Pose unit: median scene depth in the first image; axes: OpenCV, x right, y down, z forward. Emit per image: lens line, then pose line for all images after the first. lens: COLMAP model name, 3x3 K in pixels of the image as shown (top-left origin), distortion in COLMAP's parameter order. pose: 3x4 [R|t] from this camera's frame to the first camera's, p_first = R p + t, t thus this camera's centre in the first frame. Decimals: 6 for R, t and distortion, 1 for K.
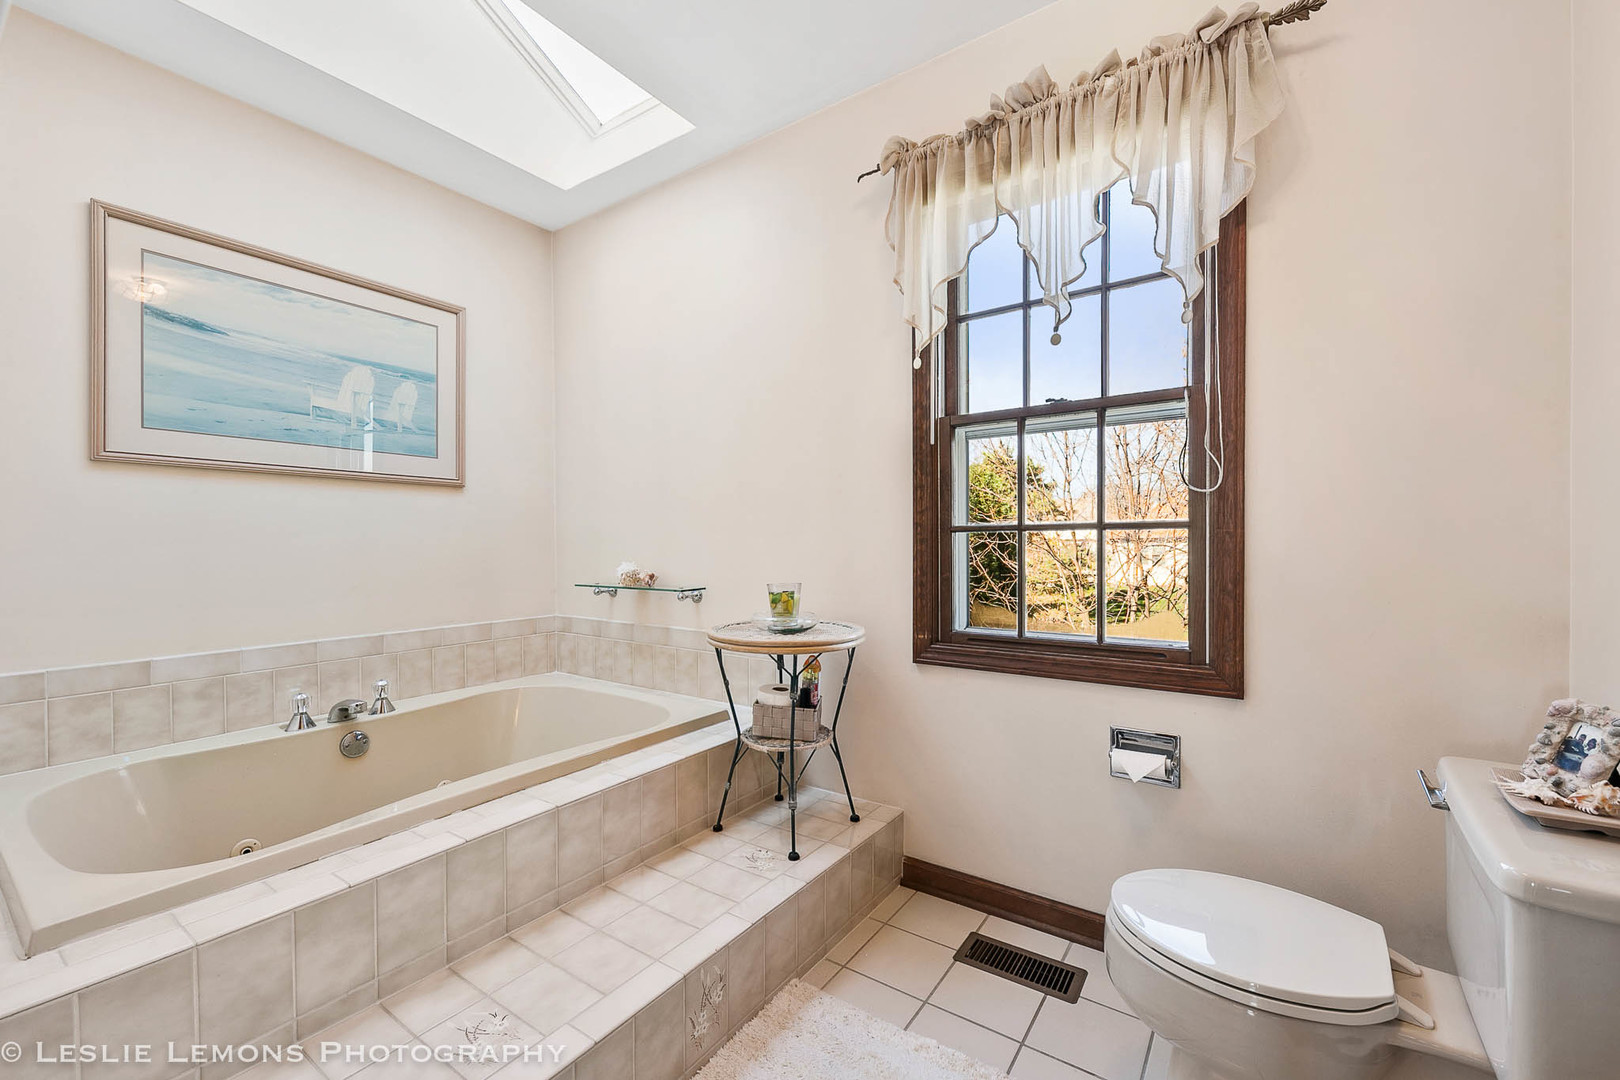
lens RADIAL K [[653.7, 0, 816.3], [0, 653.7, 547.8], [0, 0, 1]] dist [0.008214, 0.000130]
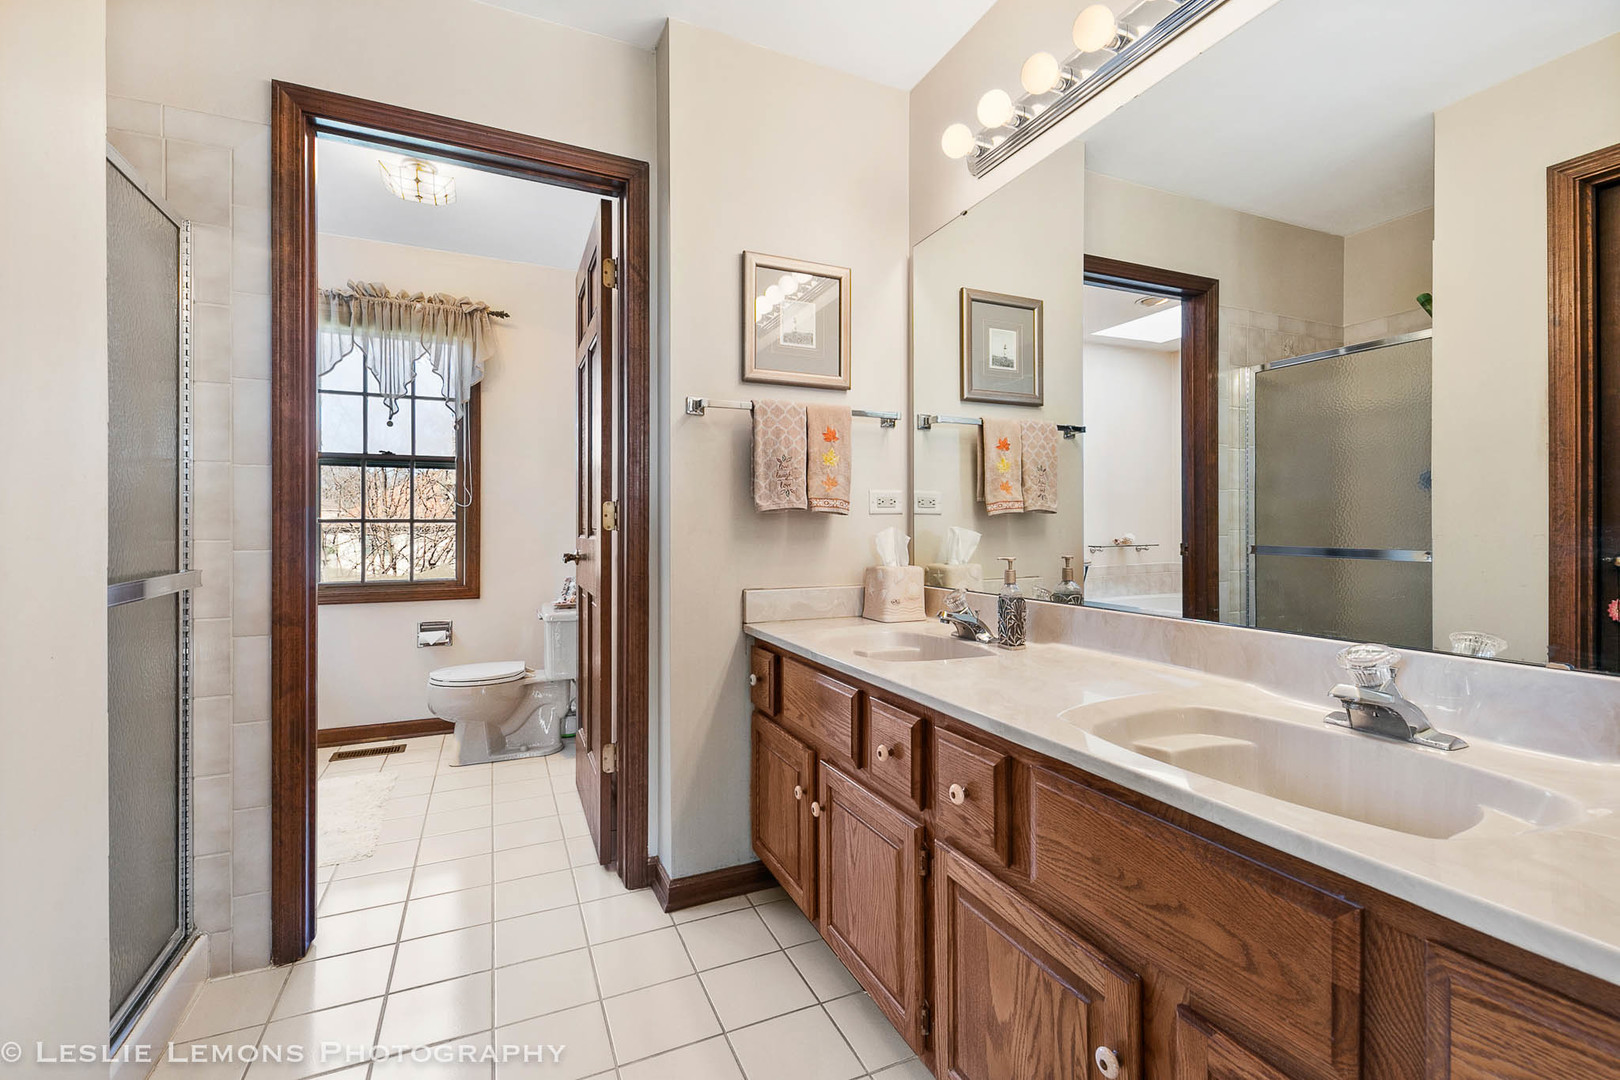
lens RADIAL K [[686.1, 0, 812.5], [0, 686.1, 537.0], [0, 0, 1]] dist [0.002083, 0.000091]
pose [[0.513649, 0.001510, 0.857999, -0.748902], [-0.000235, 0.999999, -0.001619, 0.019396], [-0.858000, 0.000630, 0.513648, -1.136835]]
